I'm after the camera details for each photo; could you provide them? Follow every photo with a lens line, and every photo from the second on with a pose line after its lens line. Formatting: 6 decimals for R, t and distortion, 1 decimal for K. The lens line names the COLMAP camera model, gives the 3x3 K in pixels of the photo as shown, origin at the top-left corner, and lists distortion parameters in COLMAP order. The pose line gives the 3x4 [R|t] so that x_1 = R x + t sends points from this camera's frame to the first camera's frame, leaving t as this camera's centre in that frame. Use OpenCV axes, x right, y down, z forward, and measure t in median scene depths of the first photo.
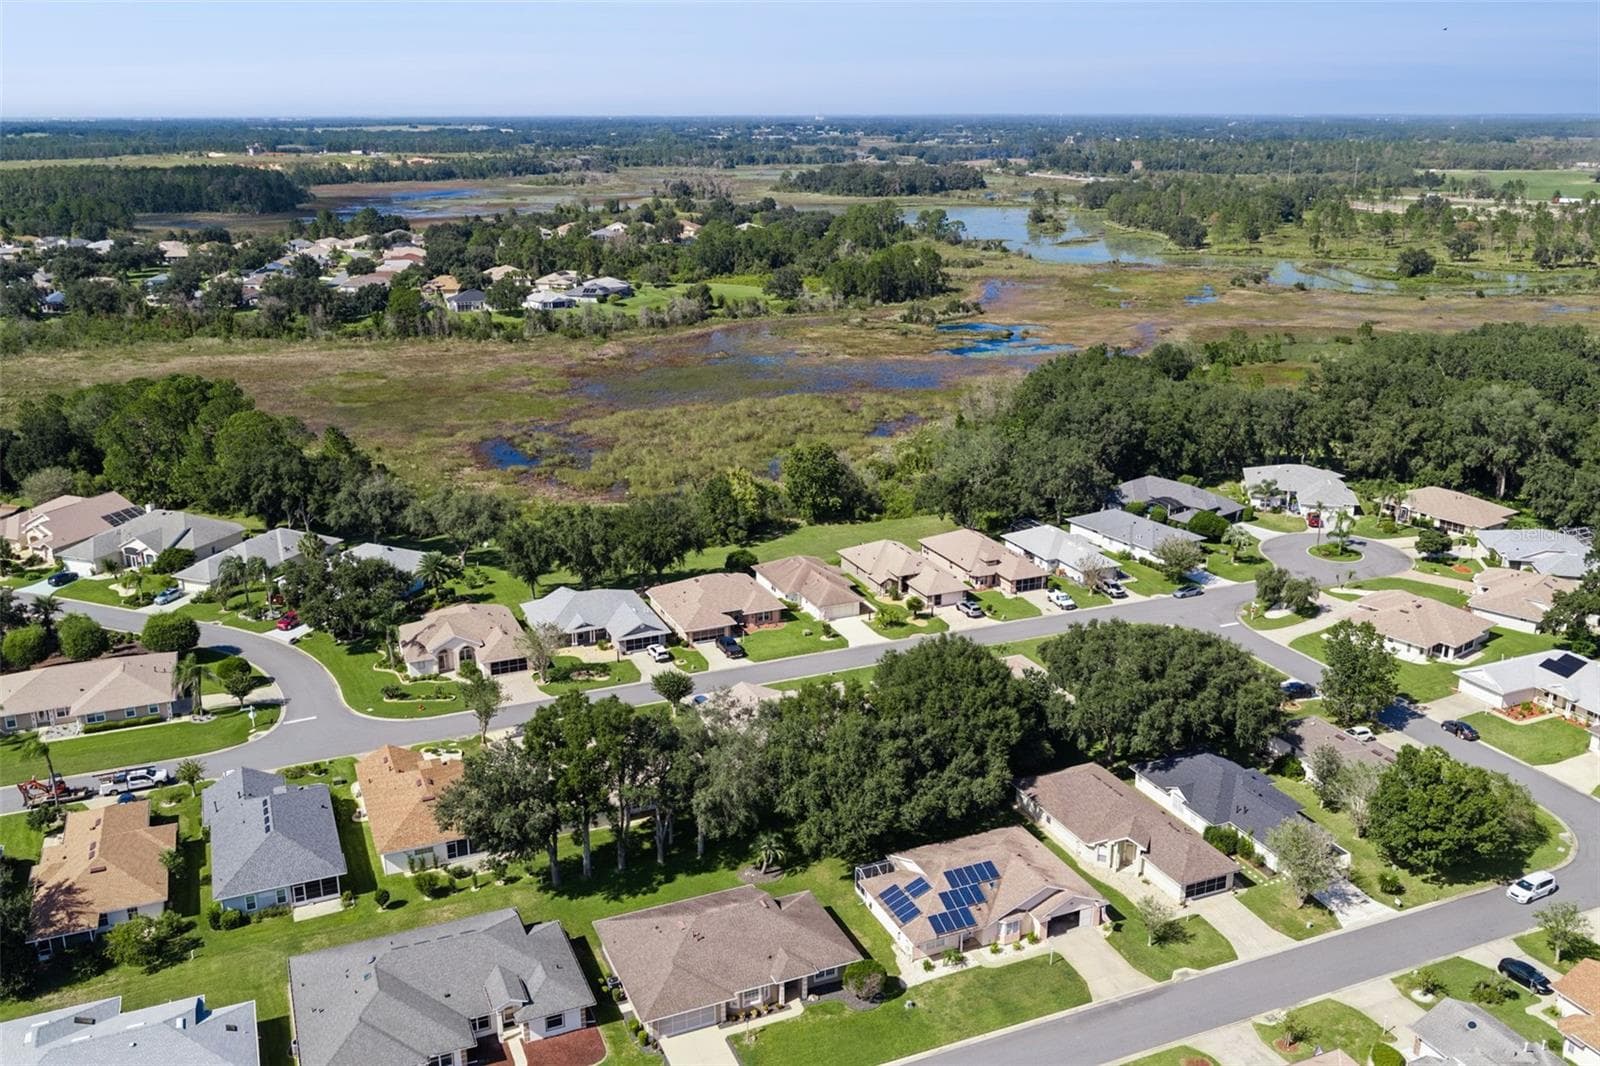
lens RADIAL K [[1371.3, 0, 800.0], [0, 1371.3, 533.0], [0, 0, 1]] dist [0.006894, -0.010424]
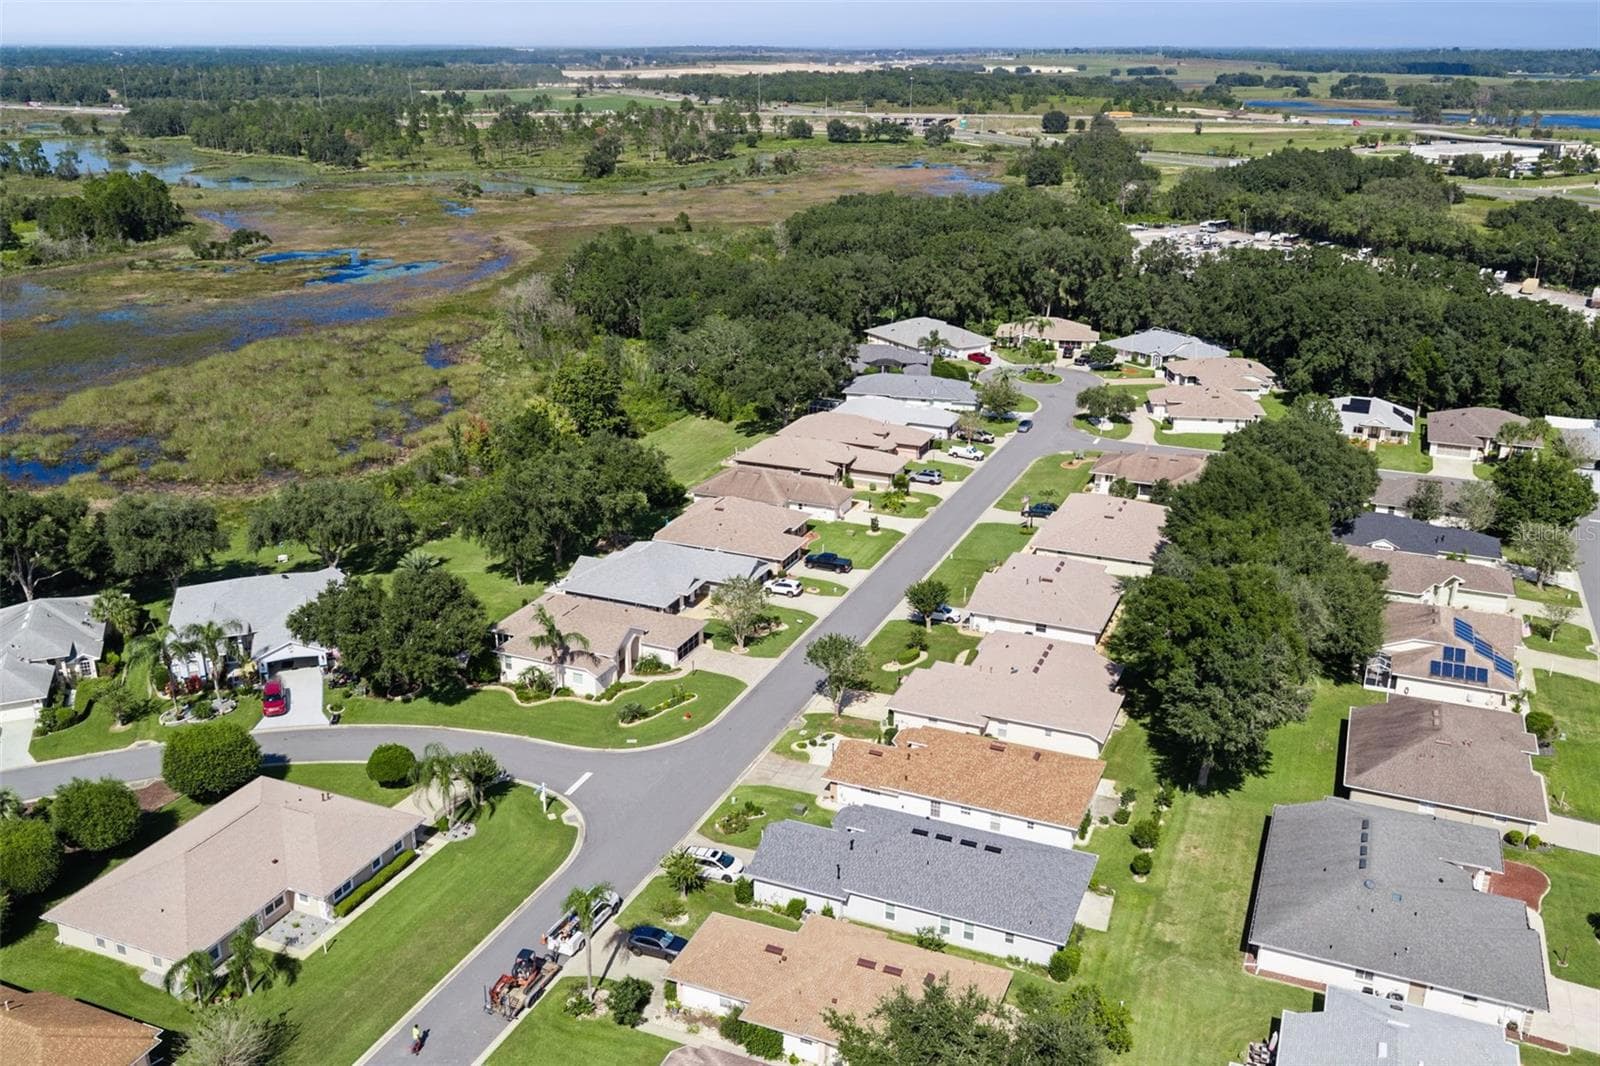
lens RADIAL K [[1353.9, 0, 816.3], [0, 1353.9, 475.6], [0, 0, 1]] dist [0.006809, -0.010914]
pose [[0.723788, -0.207203, 0.658178, -0.494477], [0.199614, 0.975940, 0.087726, -0.041487], [-0.660519, 0.067886, 0.747734, 0.260031]]
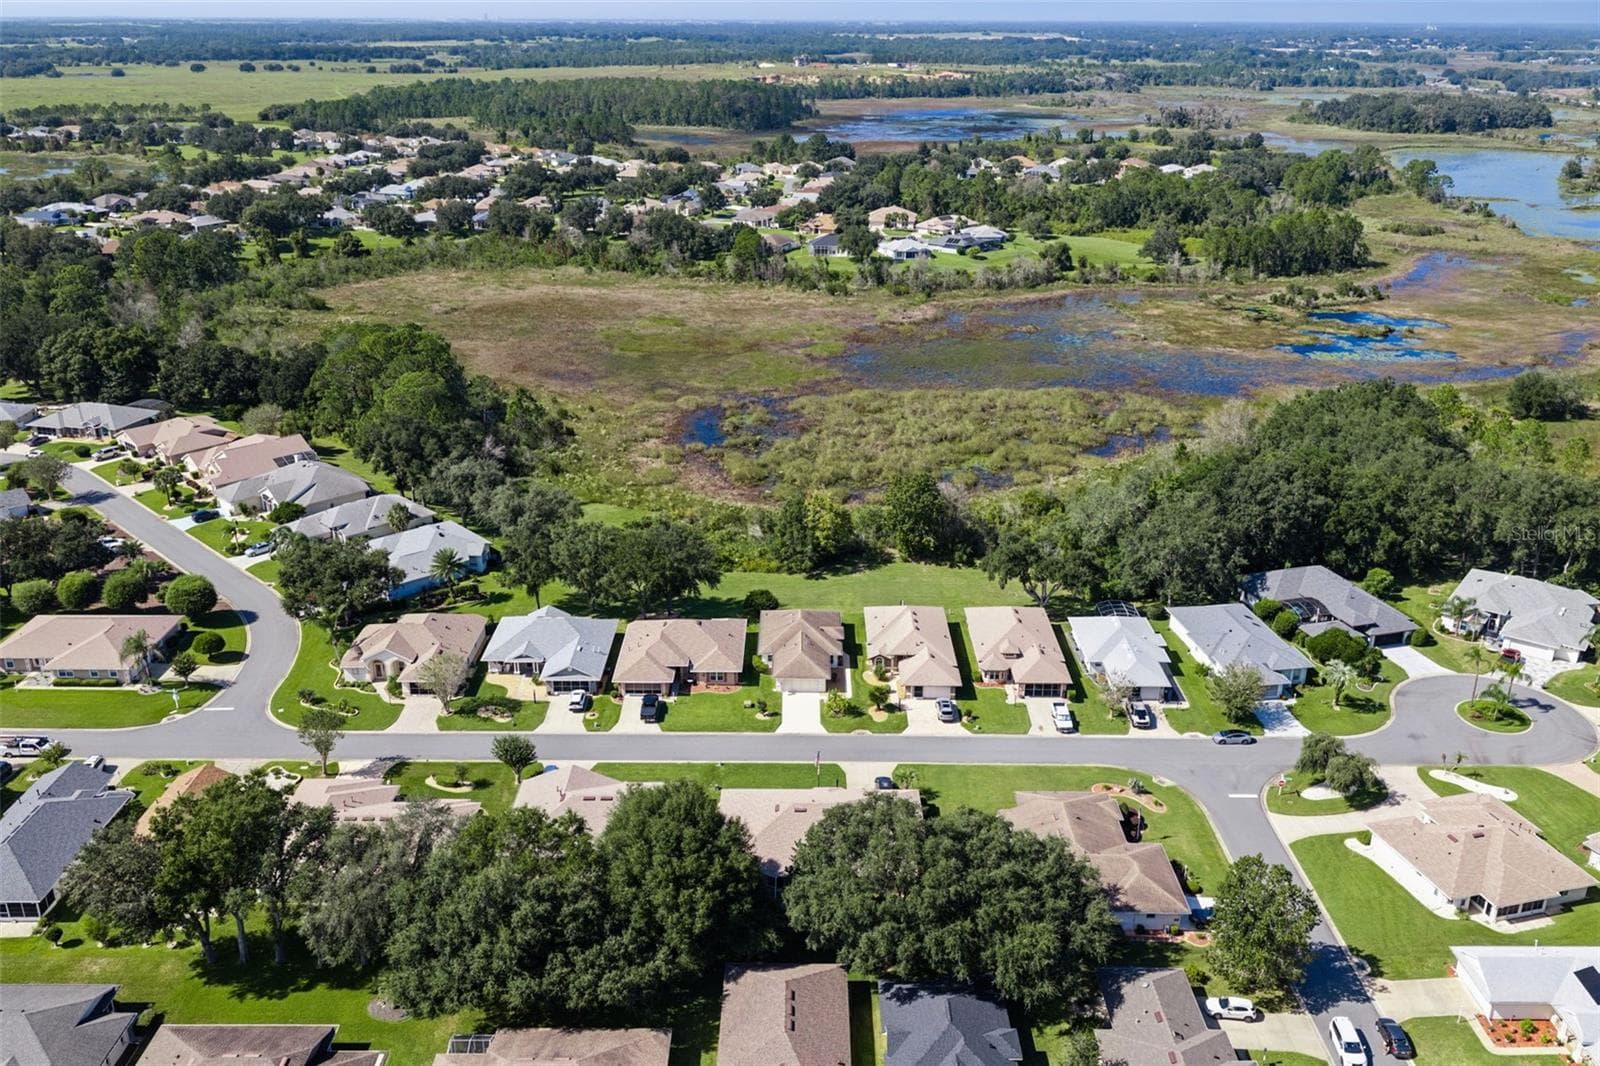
lens RADIAL K [[1317.3, 0, 788.3], [0, 1317.3, 611.3], [0, 0, 1]] dist [0.002947, -0.009047]
pose [[0.915466, 0.170044, -0.364701, 0.274149], [-0.122631, 0.981109, 0.149621, -0.099342], [0.383253, -0.092249, 0.919025, 0.170176]]
